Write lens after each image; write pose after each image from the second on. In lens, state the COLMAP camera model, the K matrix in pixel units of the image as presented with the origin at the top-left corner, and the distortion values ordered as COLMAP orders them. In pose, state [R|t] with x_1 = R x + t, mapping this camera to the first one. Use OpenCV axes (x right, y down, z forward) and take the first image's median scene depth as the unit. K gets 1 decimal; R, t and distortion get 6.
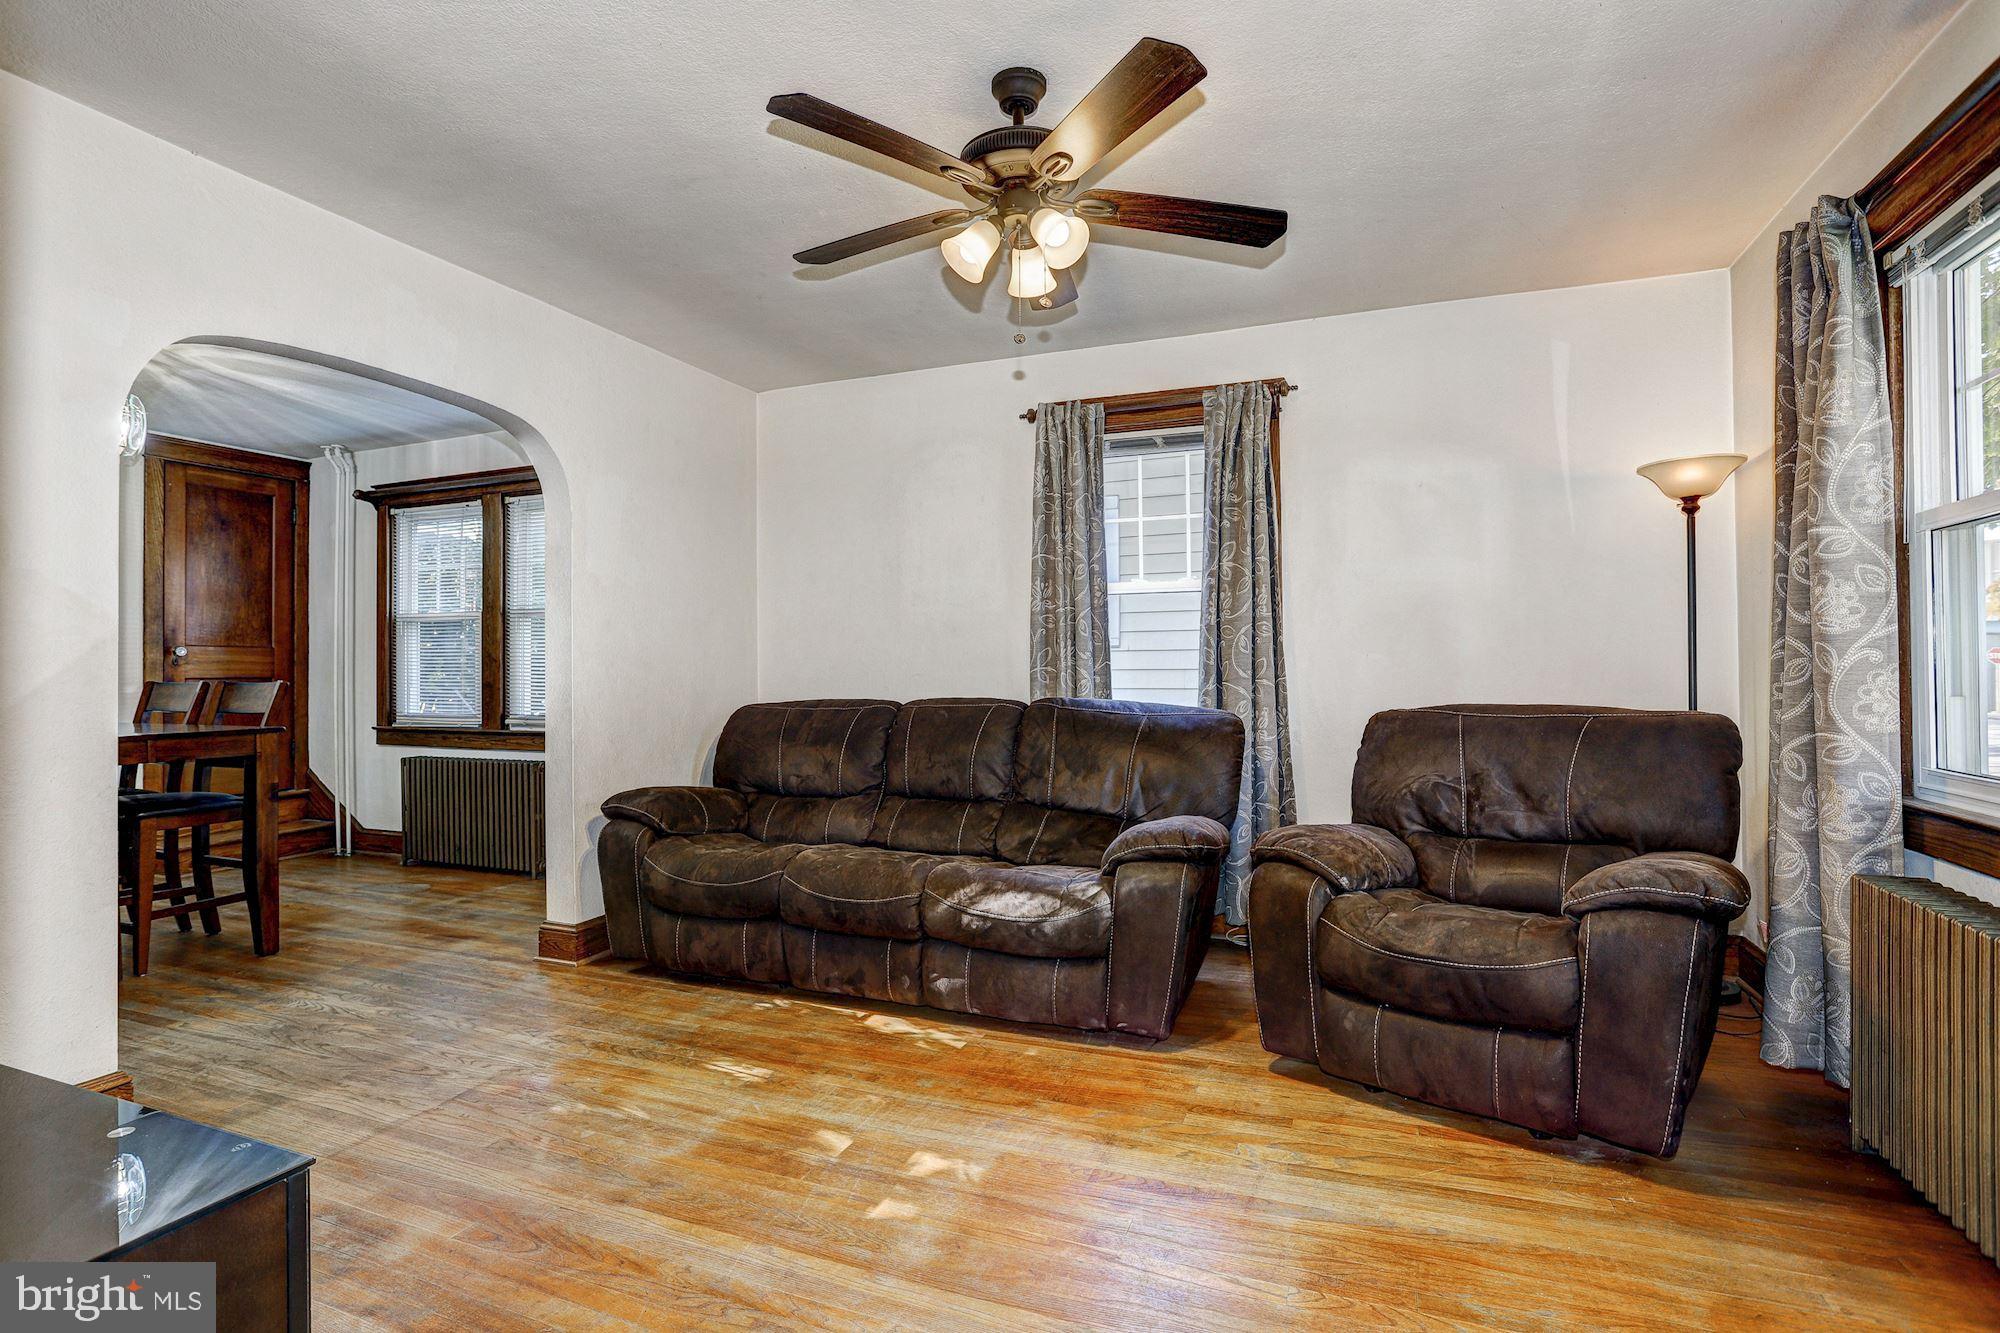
lens RADIAL K [[951.3, 0, 1000.0], [0, 951.3, 666.5], [0, 0, 1]] dist [-0.016343, 0.000349]
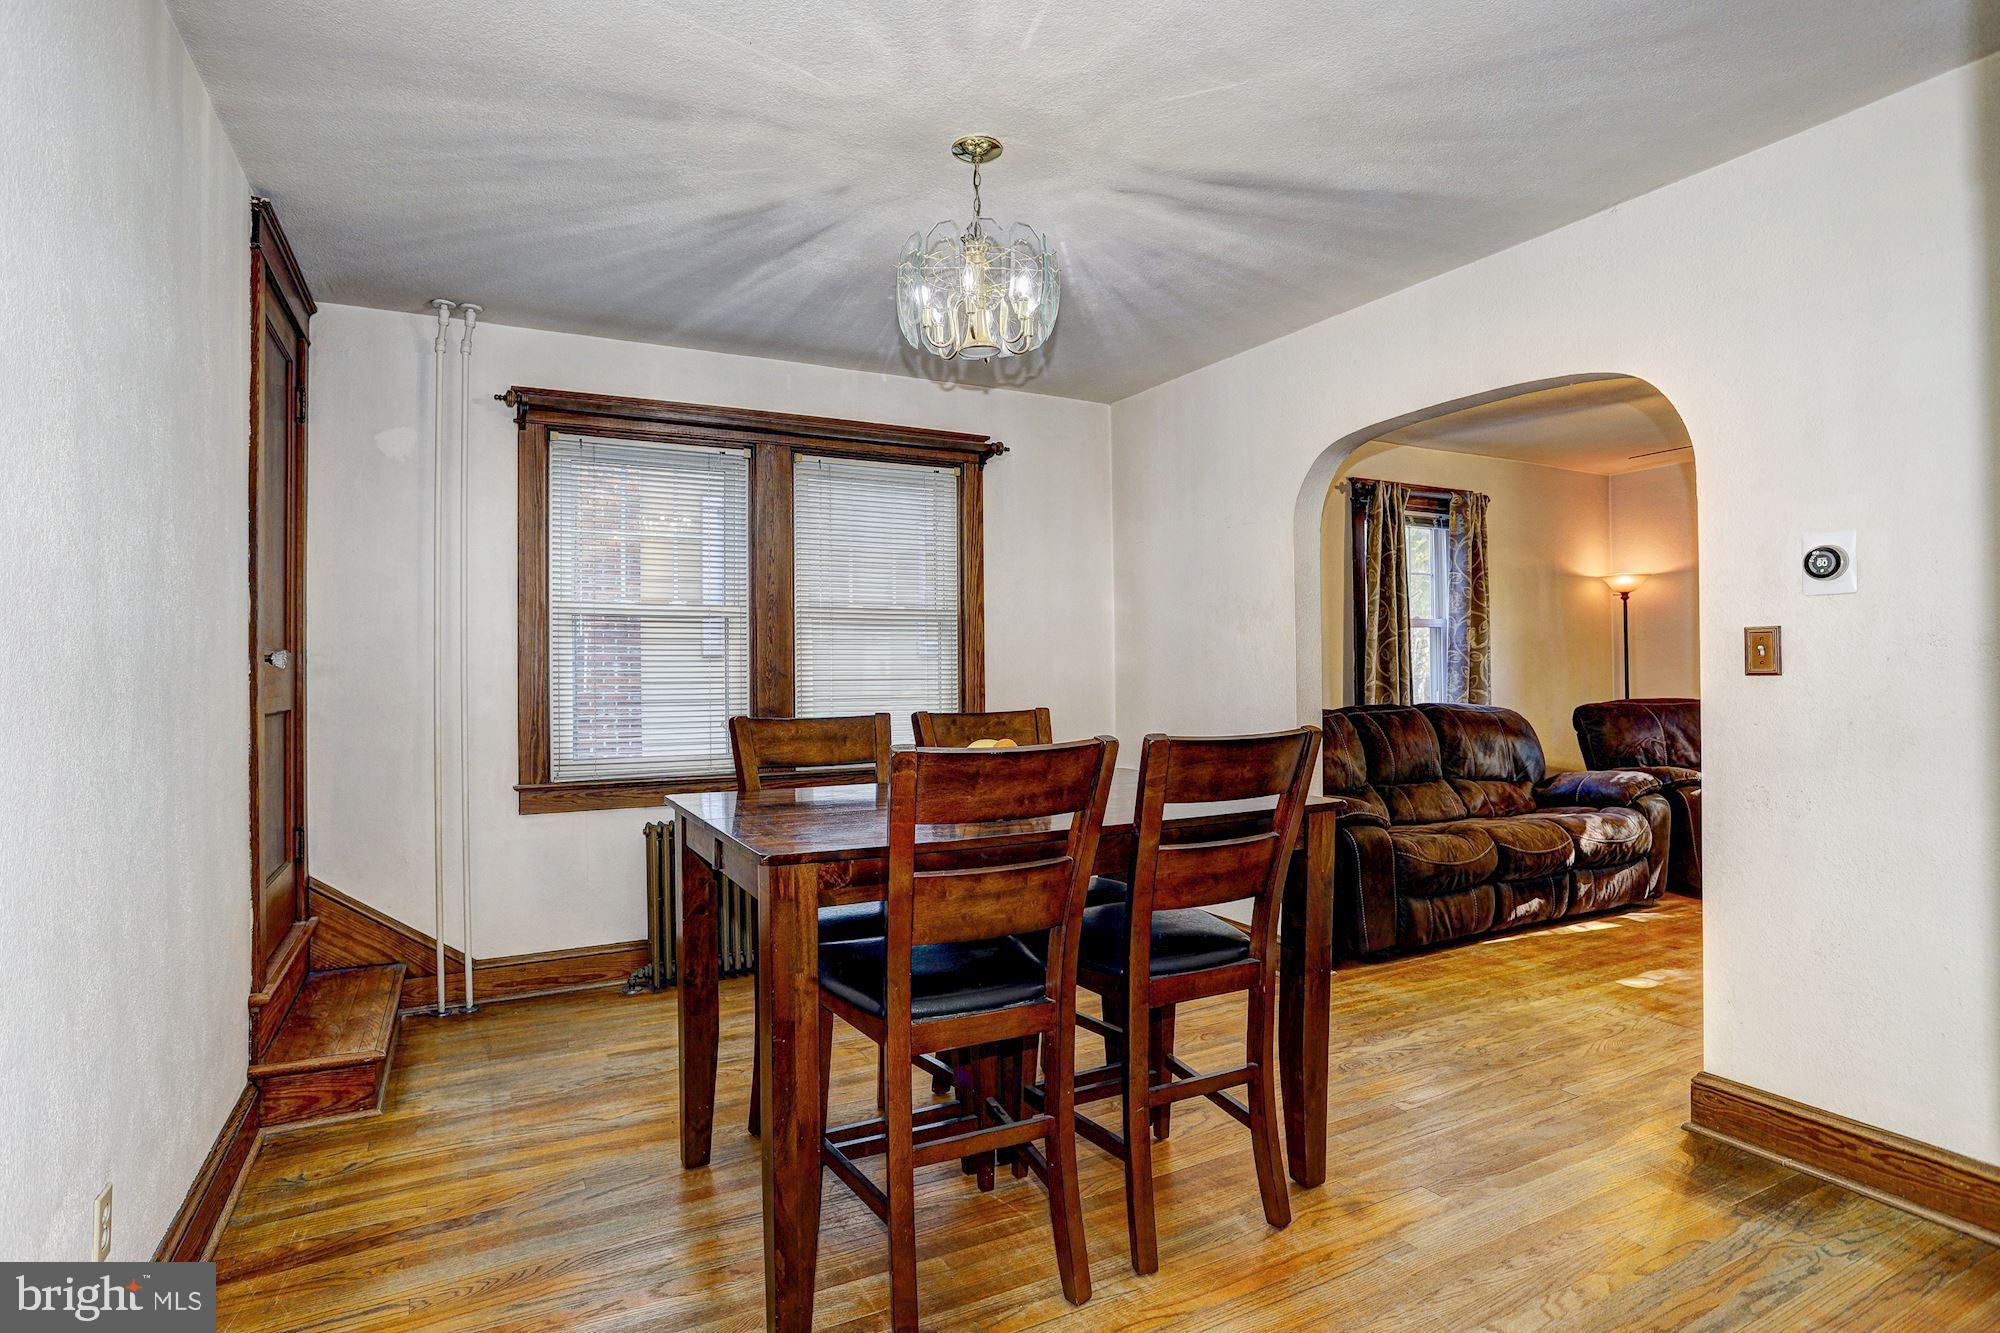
lens RADIAL K [[987.3, 0, 1000.0], [0, 987.3, 666.5], [0, 0, 1]] dist [-0.030231, -0.000003]
pose [[0.654734, -0.000854, 0.755859, -0.950370], [-0.001287, 0.999997, 0.002245, -0.014661], [-0.755859, -0.002443, 0.654730, 0.362894]]
